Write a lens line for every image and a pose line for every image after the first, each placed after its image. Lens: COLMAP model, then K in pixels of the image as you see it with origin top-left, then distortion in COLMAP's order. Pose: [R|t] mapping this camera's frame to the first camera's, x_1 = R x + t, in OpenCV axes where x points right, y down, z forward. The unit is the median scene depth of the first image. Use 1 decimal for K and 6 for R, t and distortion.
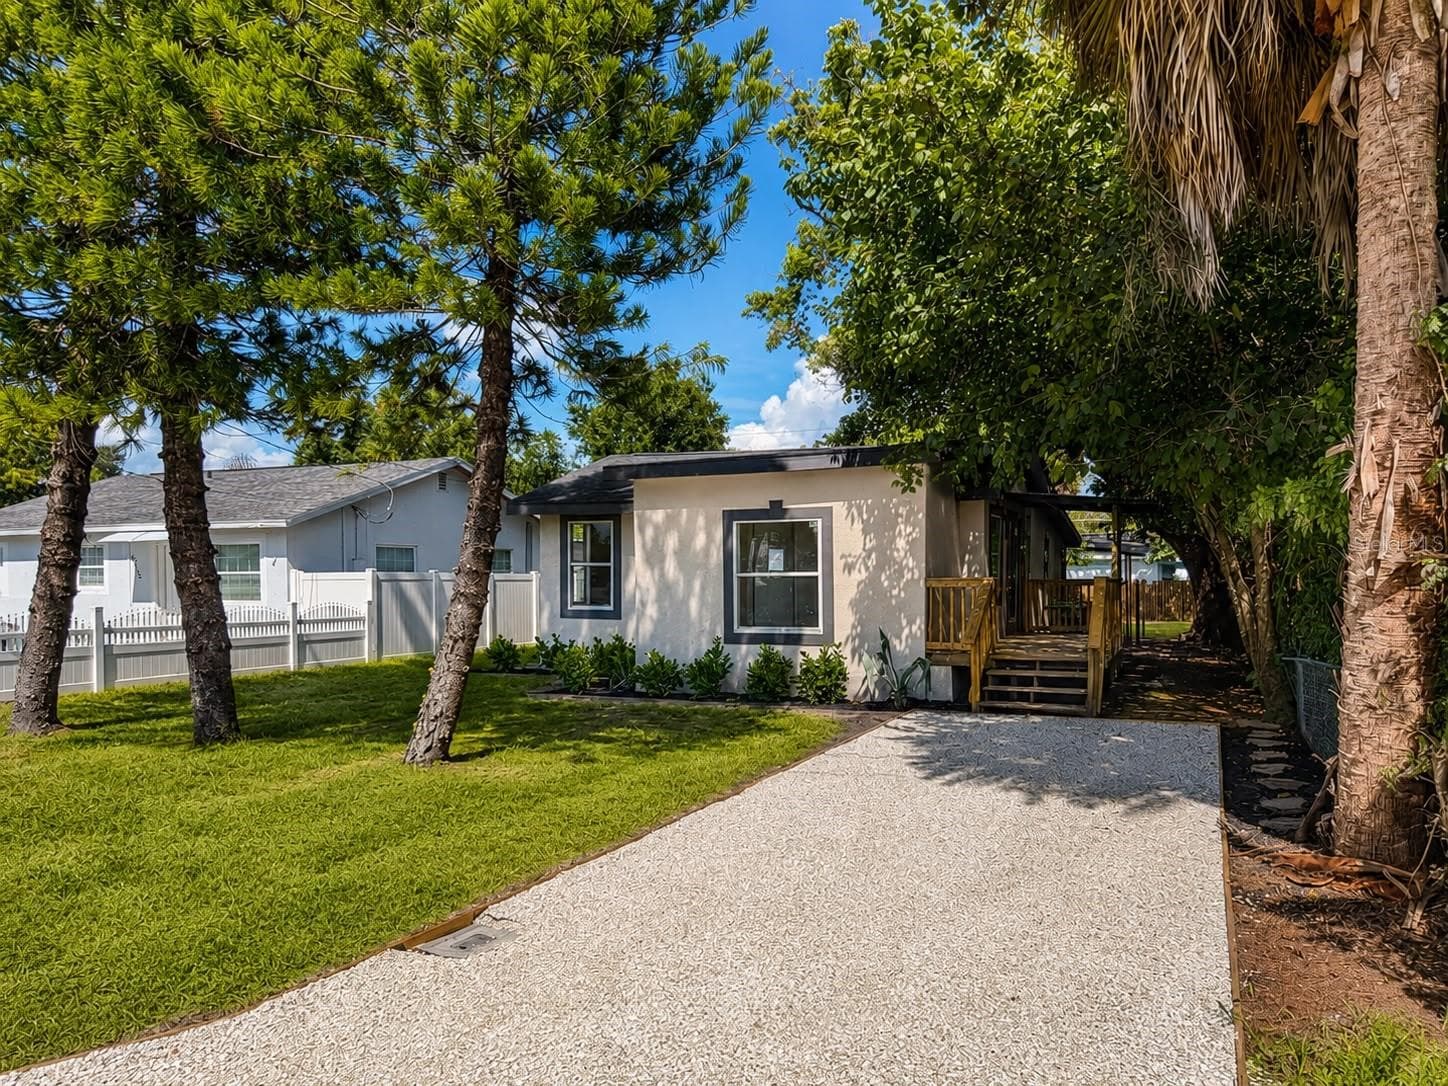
lens RADIAL K [[1091.3, 0, 724.0], [0, 1091.3, 543.0], [0, 0, 1]] dist [0.010019, -0.006096]
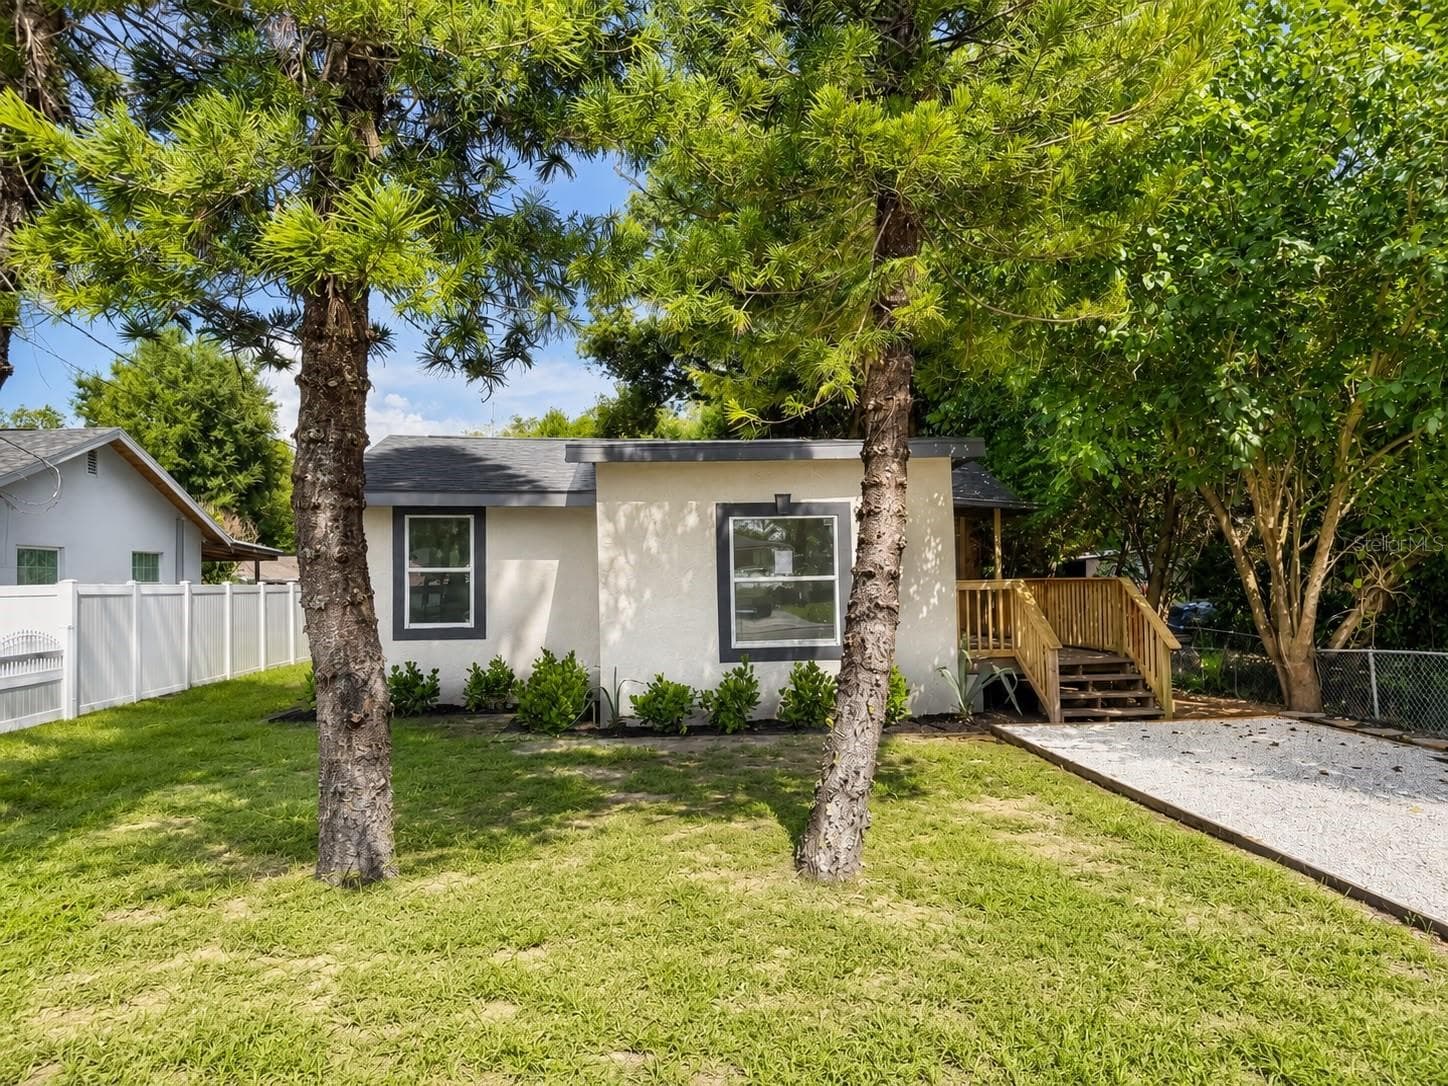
lens RADIAL K [[1091.3, 0, 724.0], [0, 1091.3, 543.0], [0, 0, 1]] dist [0.010019, -0.006096]
pose [[0.889184, -0.000018, 0.457549, -0.381207], [0.001919, 0.999991, -0.003690, 0.003831], [-0.457545, 0.004159, 0.889177, 0.254099]]
